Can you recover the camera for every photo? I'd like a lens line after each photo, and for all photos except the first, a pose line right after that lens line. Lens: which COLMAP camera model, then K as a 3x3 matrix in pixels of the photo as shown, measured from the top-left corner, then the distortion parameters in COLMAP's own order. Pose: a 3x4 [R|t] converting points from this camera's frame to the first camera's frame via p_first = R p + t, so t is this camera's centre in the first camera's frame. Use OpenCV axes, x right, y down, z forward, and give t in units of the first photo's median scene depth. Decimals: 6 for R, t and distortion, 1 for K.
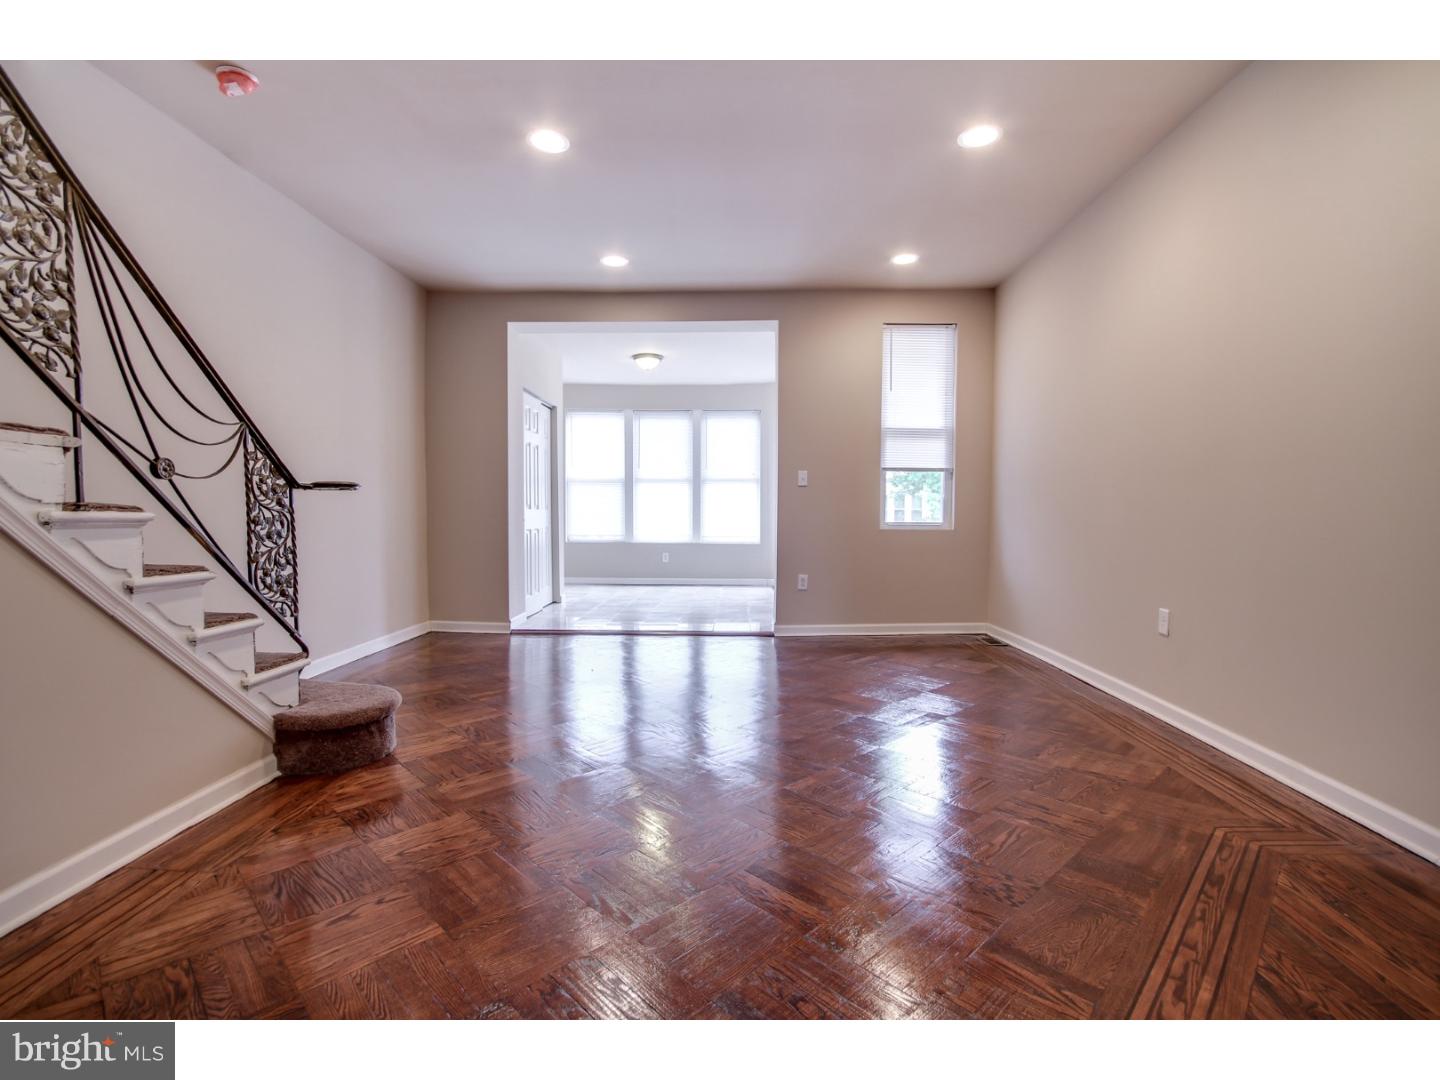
lens RADIAL K [[704.4, 0, 736.1], [0, 704.4, 548.4], [0, 0, 1]] dist [0.000060, -0.000456]
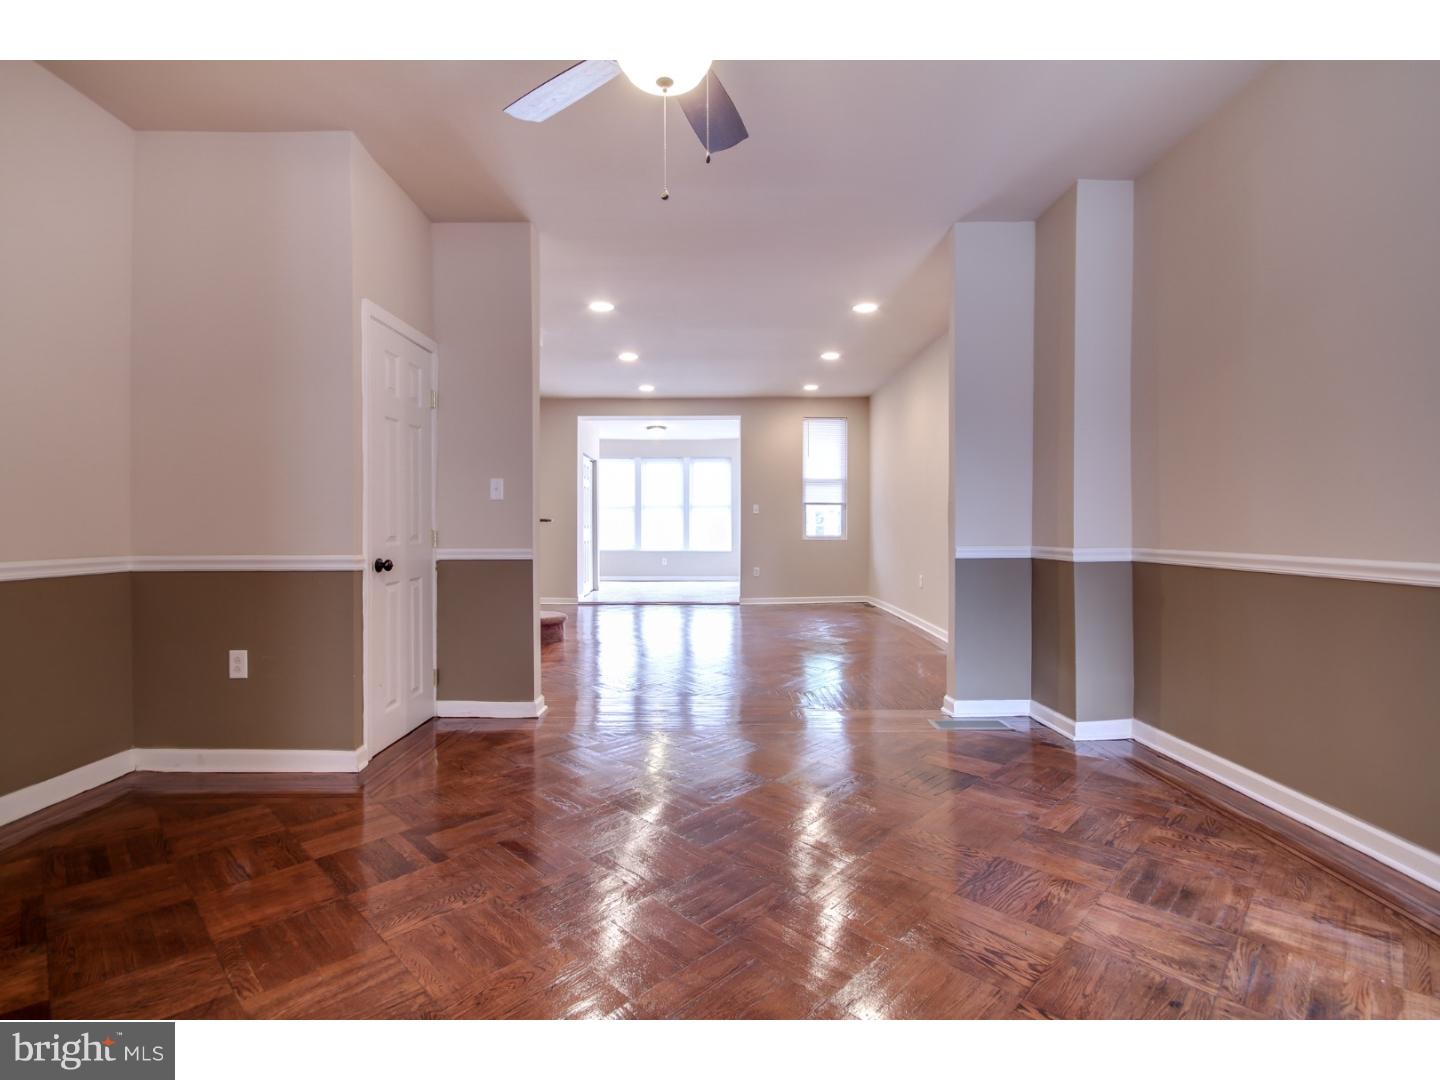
lens RADIAL K [[704.4, 0, 736.1], [0, 704.4, 548.4], [0, 0, 1]] dist [0.000060, -0.000456]
pose [[0.999282, -0.003699, 0.037704, -0.014407], [0.004463, 0.999786, -0.020206, 0.025462], [-0.037622, 0.020360, 0.999085, -0.651874]]
